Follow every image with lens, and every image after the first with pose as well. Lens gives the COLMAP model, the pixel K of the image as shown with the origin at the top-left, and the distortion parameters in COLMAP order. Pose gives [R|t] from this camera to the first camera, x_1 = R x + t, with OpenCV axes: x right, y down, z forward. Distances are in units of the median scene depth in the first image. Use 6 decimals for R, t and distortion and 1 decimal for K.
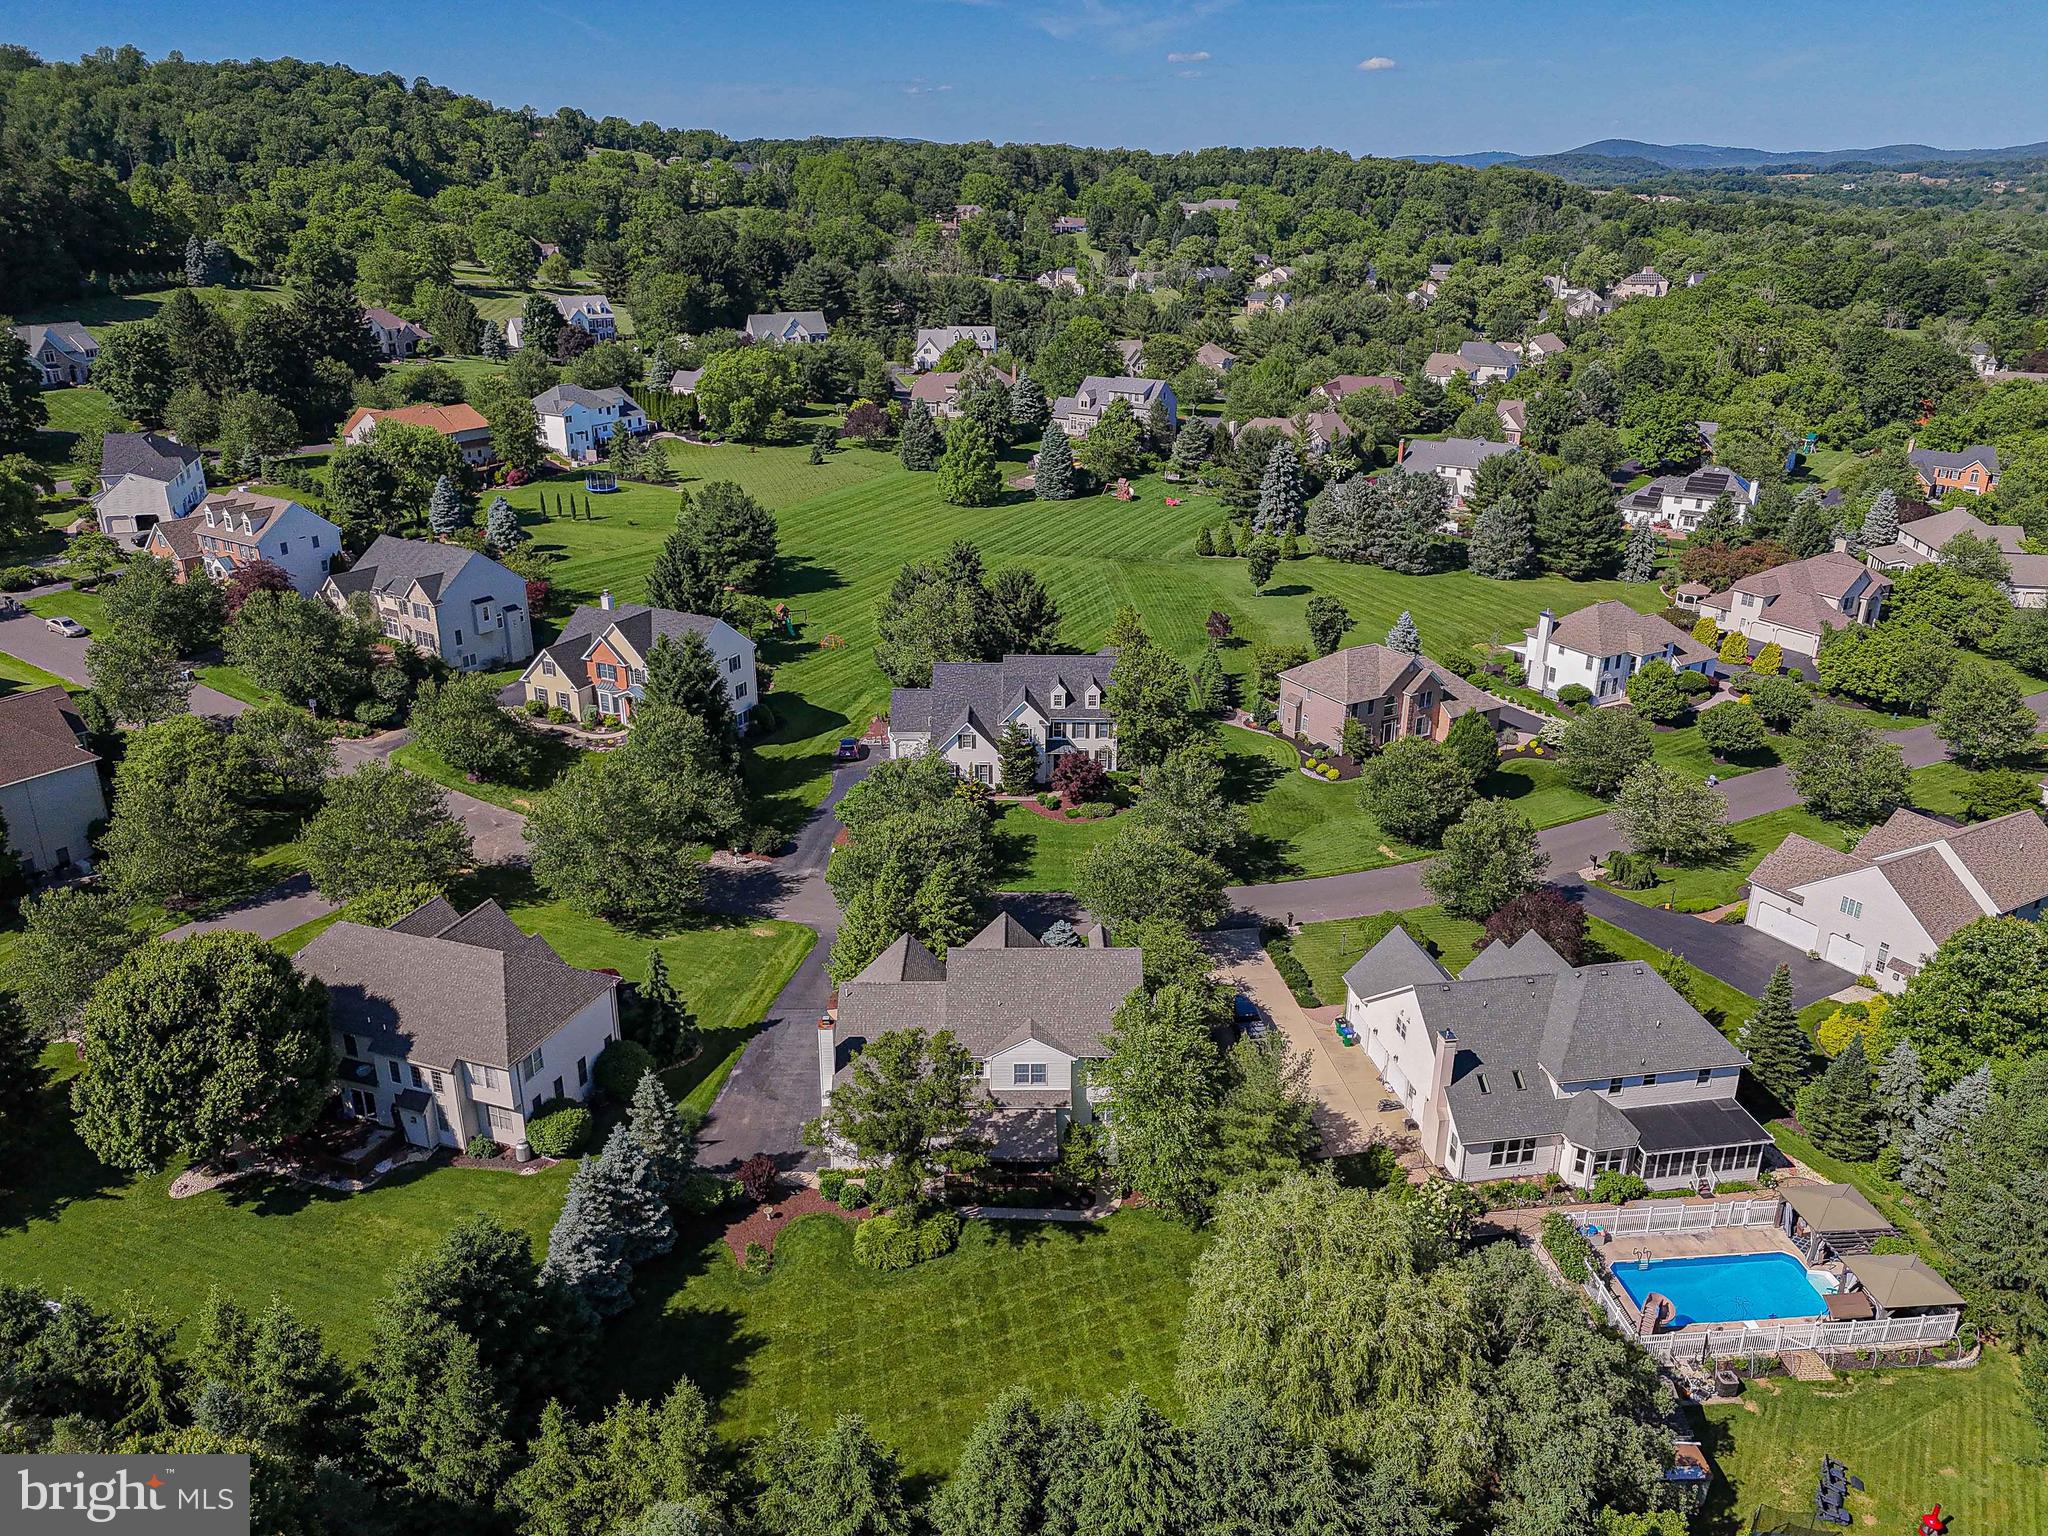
lens RADIAL K [[1430.8, 0, 1024.0], [0, 1430.8, 768.0], [0, 0, 1]] dist [0.076553, -0.078602]
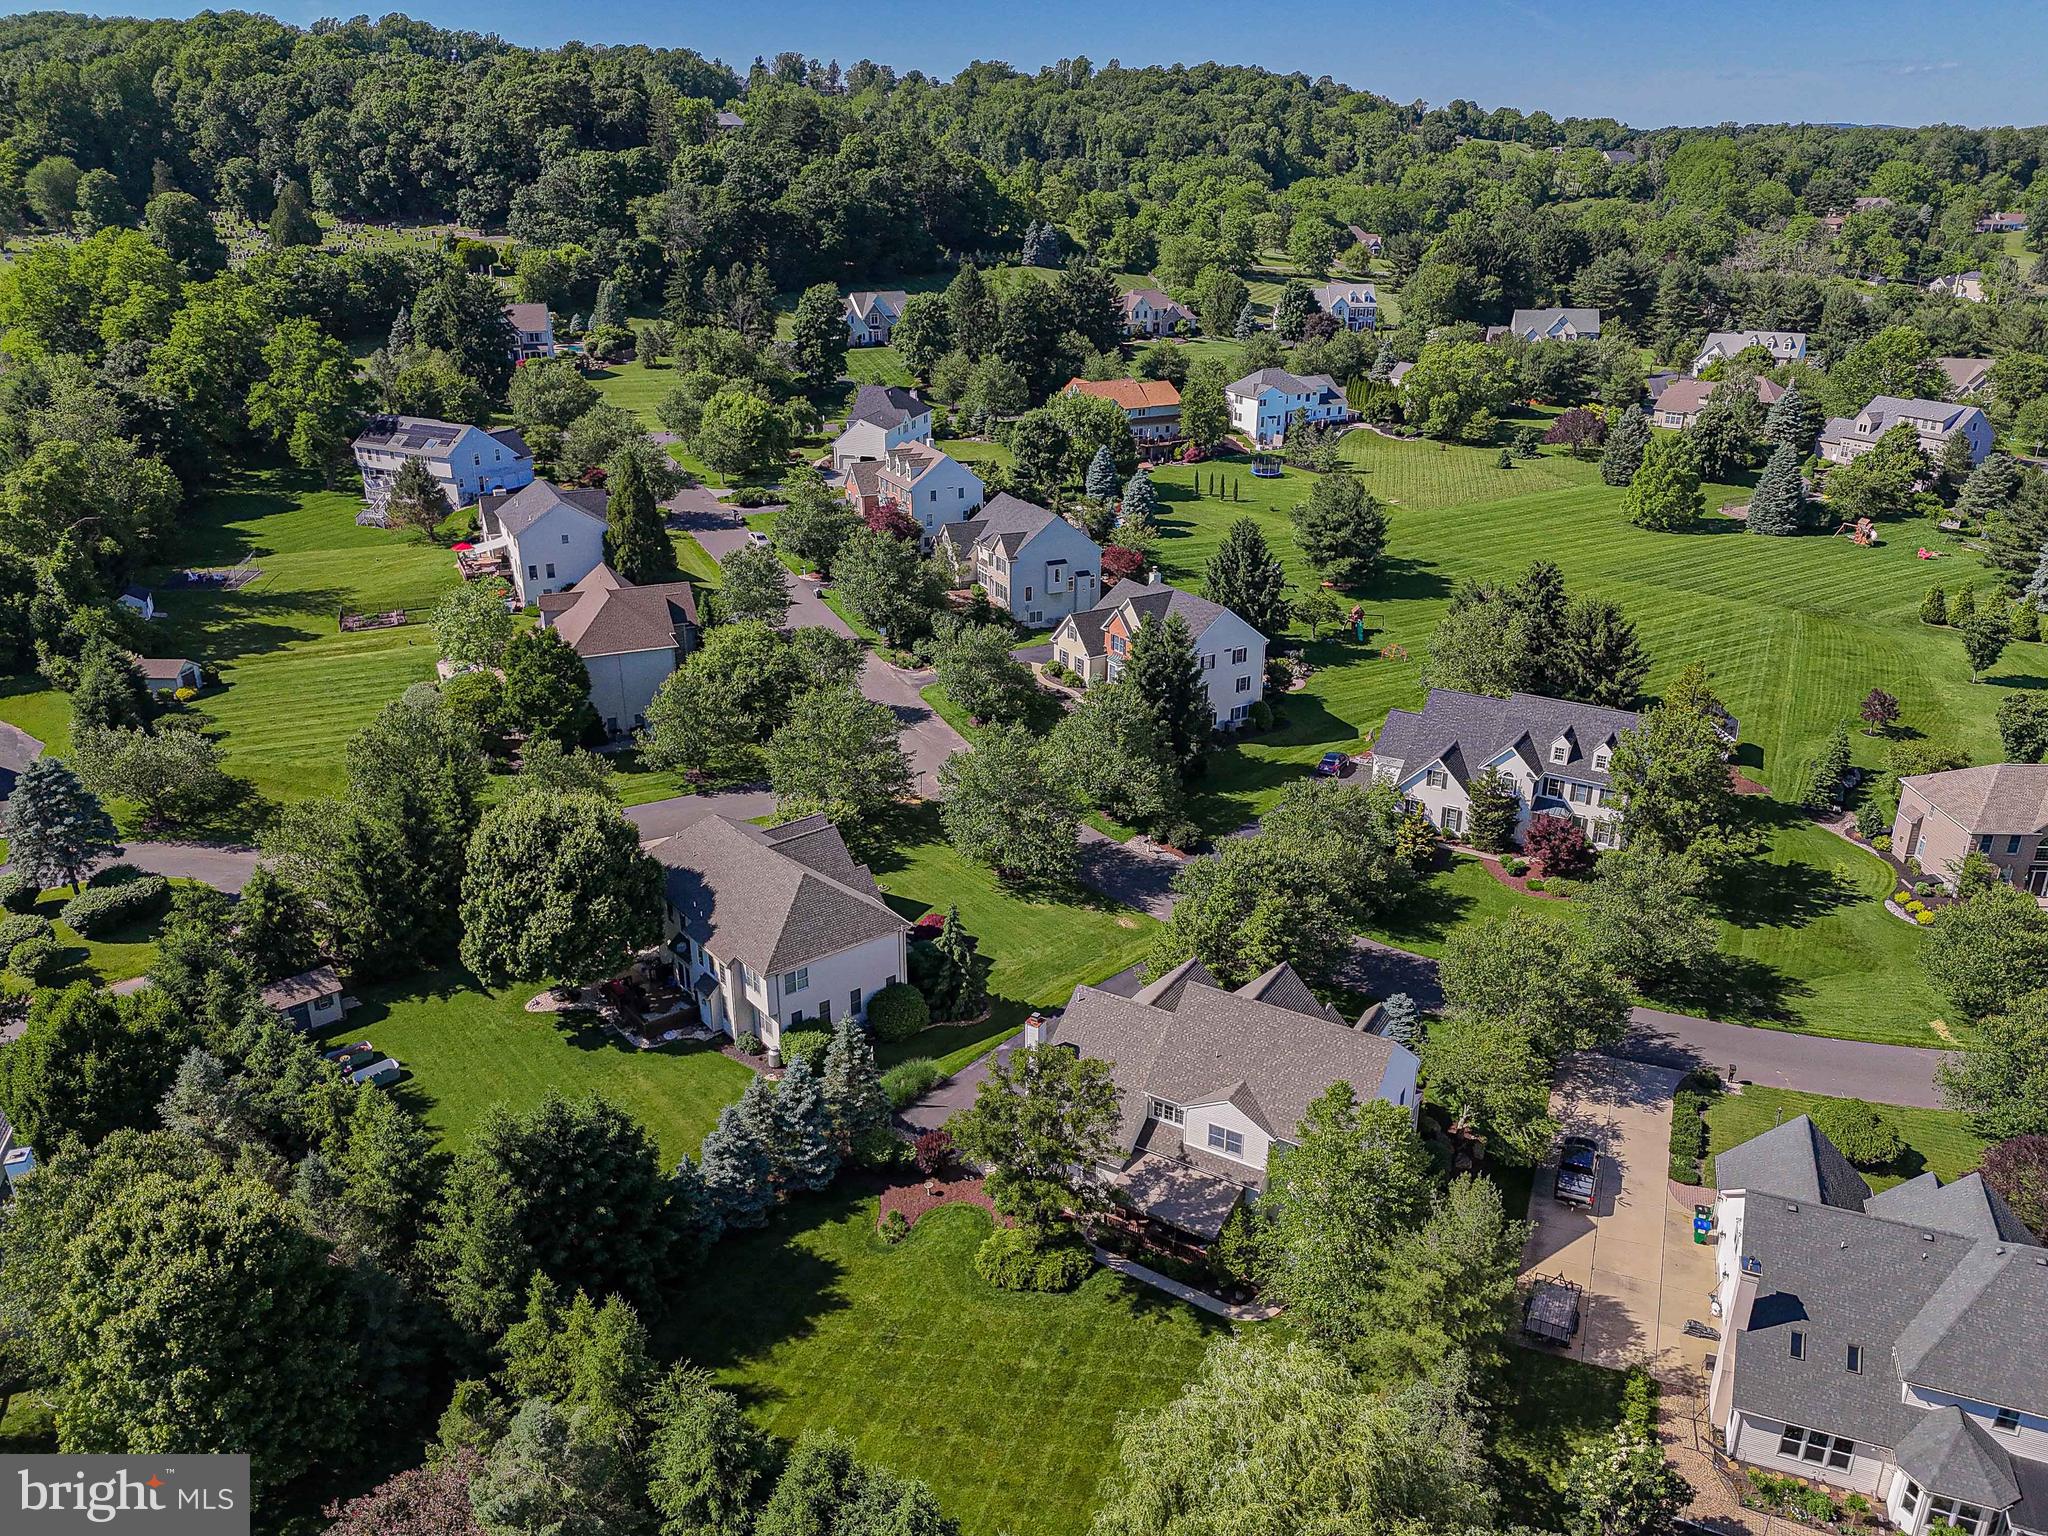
lens RADIAL K [[1442.6, 0, 1024.0], [0, 1442.6, 768.0], [0, 0, 1]] dist [0.066460, -0.061929]
pose [[0.862322, 0.196080, -0.466854, 0.145124], [-0.194922, 0.979474, 0.051342, -0.019685], [0.467339, 0.046727, 0.882843, 0.067331]]
